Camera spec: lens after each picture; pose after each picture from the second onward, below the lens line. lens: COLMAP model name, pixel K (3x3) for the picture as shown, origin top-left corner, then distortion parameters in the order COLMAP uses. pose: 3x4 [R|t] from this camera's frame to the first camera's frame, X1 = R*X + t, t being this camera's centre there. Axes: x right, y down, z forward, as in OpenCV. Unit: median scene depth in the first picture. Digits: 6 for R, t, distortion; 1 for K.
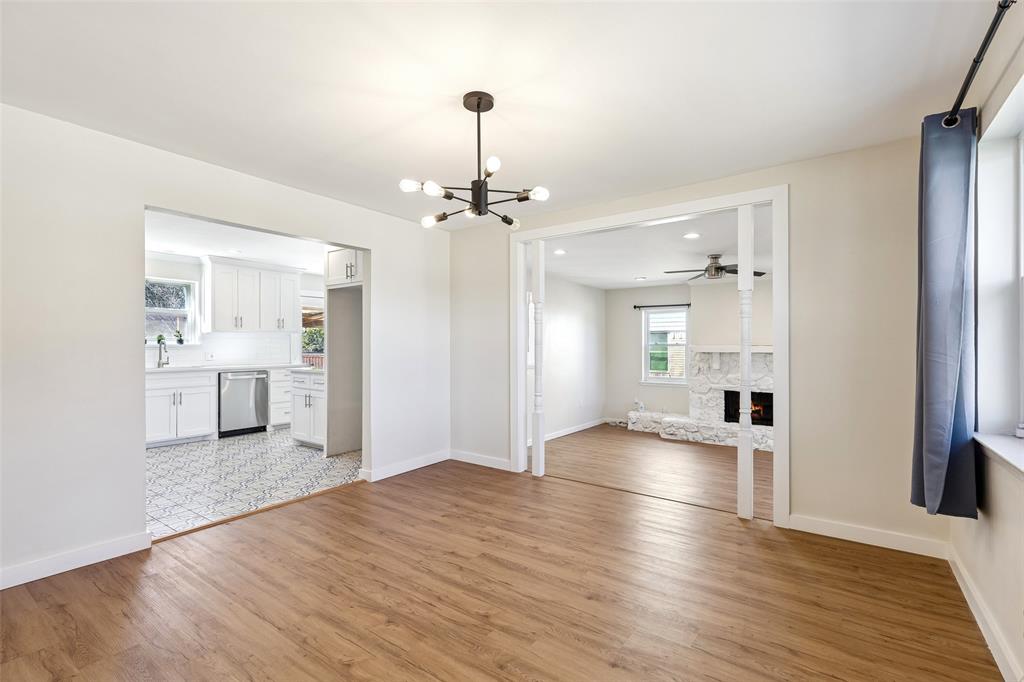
lens RADIAL K [[460.6, 0, 516.8], [0, 460.6, 344.8], [0, 0, 1]] dist [0.007359, -0.003379]
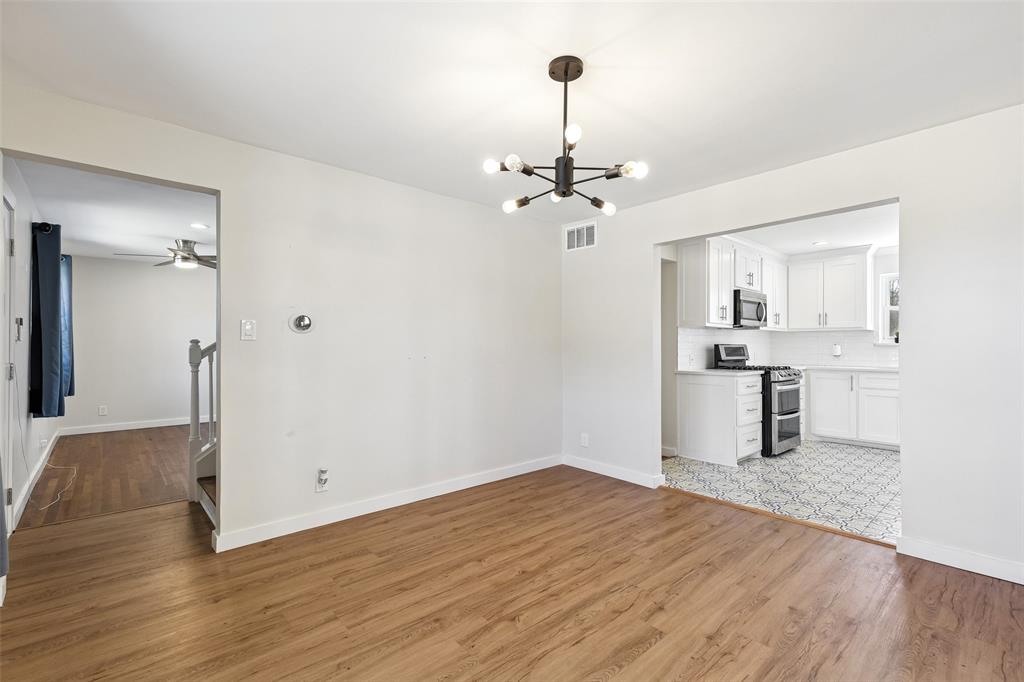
lens RADIAL K [[460.6, 0, 516.5], [0, 460.6, 341.9], [0, 0, 1]] dist [0.007359, -0.003379]
pose [[-0.216234, -0.003363, -0.976336, 0.780802], [-0.001720, 0.999994, -0.003063, -0.000110], [0.976340, 0.001017, -0.216238, 1.063758]]
